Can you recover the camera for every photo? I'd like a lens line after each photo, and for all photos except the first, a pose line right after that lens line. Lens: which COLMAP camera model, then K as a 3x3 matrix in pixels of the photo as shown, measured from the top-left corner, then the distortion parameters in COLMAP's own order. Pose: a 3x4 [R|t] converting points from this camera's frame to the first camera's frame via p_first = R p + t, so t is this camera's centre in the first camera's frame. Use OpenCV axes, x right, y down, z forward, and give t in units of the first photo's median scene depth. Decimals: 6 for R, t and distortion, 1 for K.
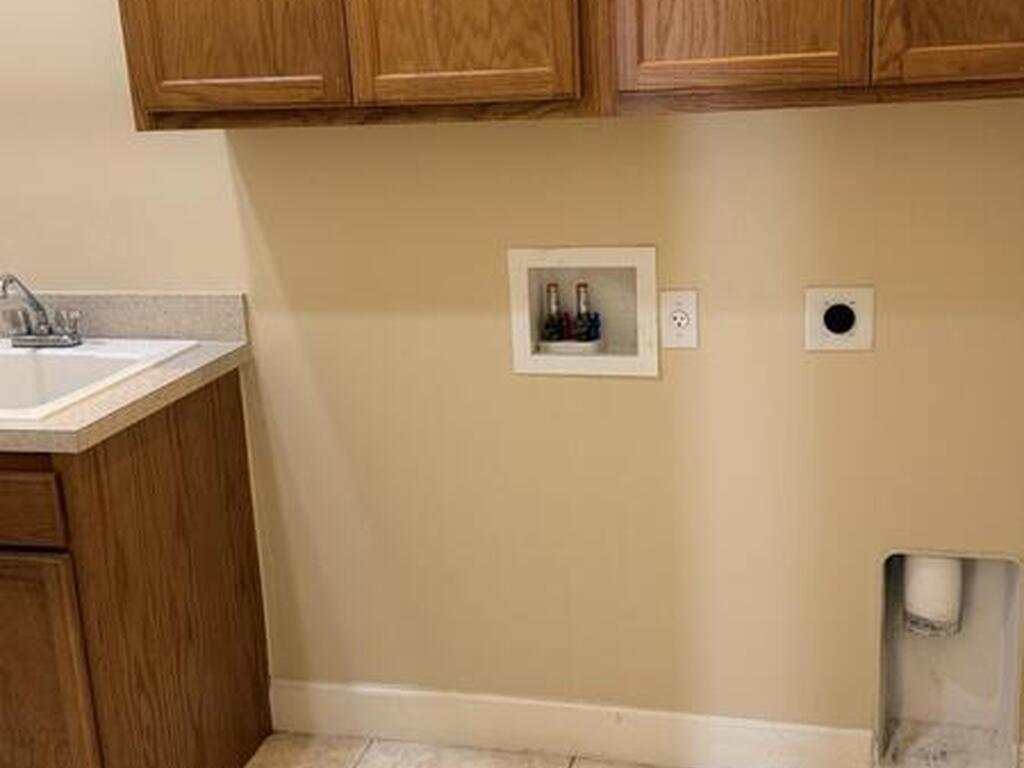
lens RADIAL K [[1265.1, 0, 517.5], [0, 1265.1, 383.2], [0, 0, 1]] dist [0.148595, -0.233695]
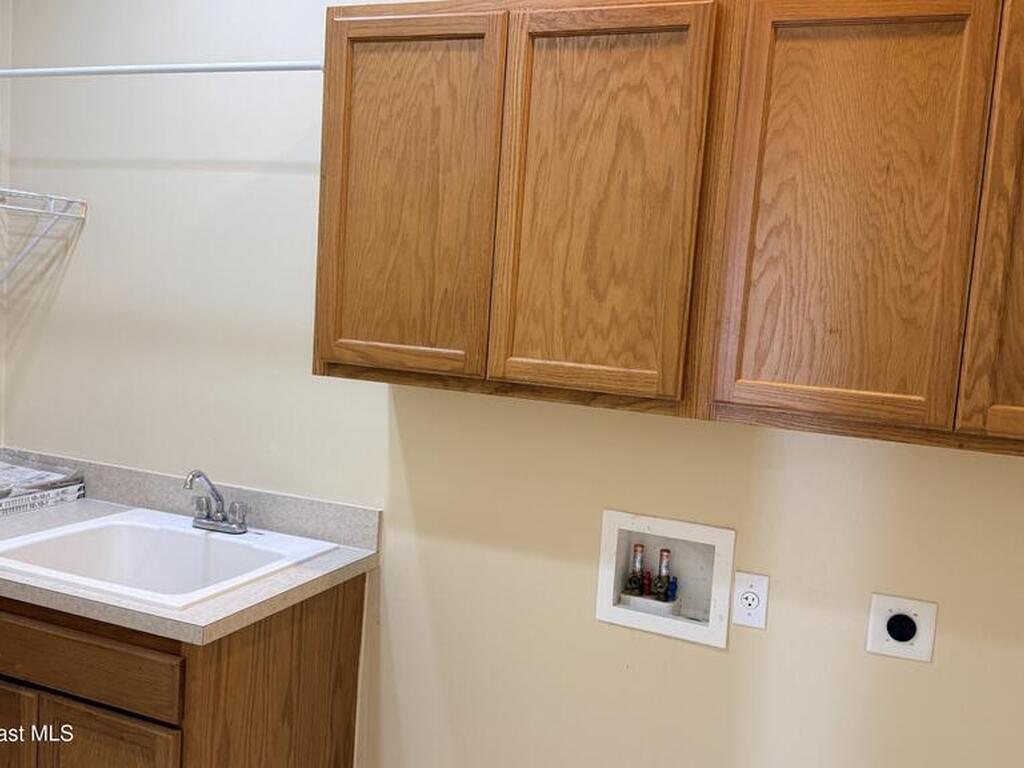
lens RADIAL K [[943.3, 0, 512.0], [0, 943.3, 384.0], [0, 0, 1]] dist [0.150403, -0.331979]
pose [[0.981824, 0.131874, -0.136498, 0.014421], [-0.153329, 0.974983, -0.160932, -0.073899], [0.111861, 0.178936, 0.977481, 0.145922]]
